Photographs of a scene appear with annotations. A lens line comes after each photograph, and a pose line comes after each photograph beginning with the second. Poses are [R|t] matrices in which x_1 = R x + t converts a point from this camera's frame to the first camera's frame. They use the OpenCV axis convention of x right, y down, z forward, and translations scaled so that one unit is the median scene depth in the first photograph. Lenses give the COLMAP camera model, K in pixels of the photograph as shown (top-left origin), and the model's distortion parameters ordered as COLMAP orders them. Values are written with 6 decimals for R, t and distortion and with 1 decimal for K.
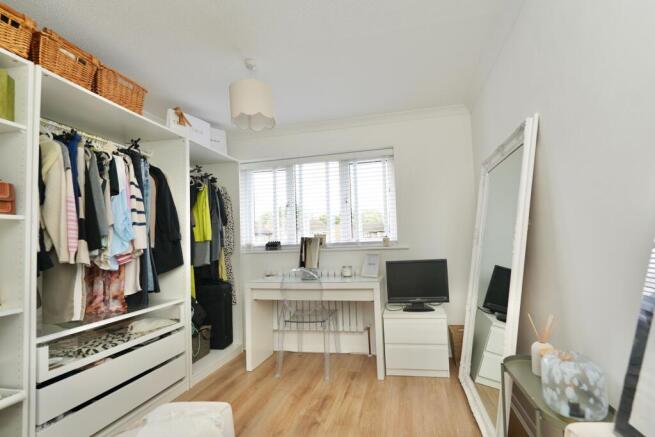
lens RADIAL K [[297.6, 0, 327.8], [0, 297.6, 223.5], [0, 0, 1]] dist [0.000013, 0.000341]
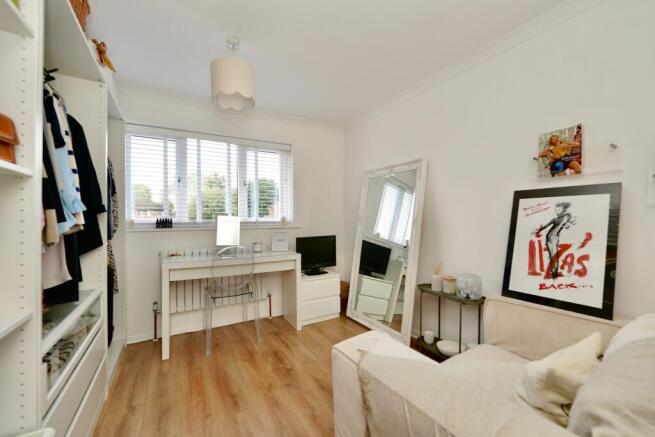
lens RADIAL K [[268.8, 0, 327.7], [0, 268.8, 217.7], [0, 0, 1]] dist [-0.013082, 0.000169]
pose [[0.741501, 0.036118, 0.669979, -0.448429], [-0.062265, 0.997945, 0.015115, 0.018368], [-0.668056, -0.052924, 0.742227, 0.081388]]
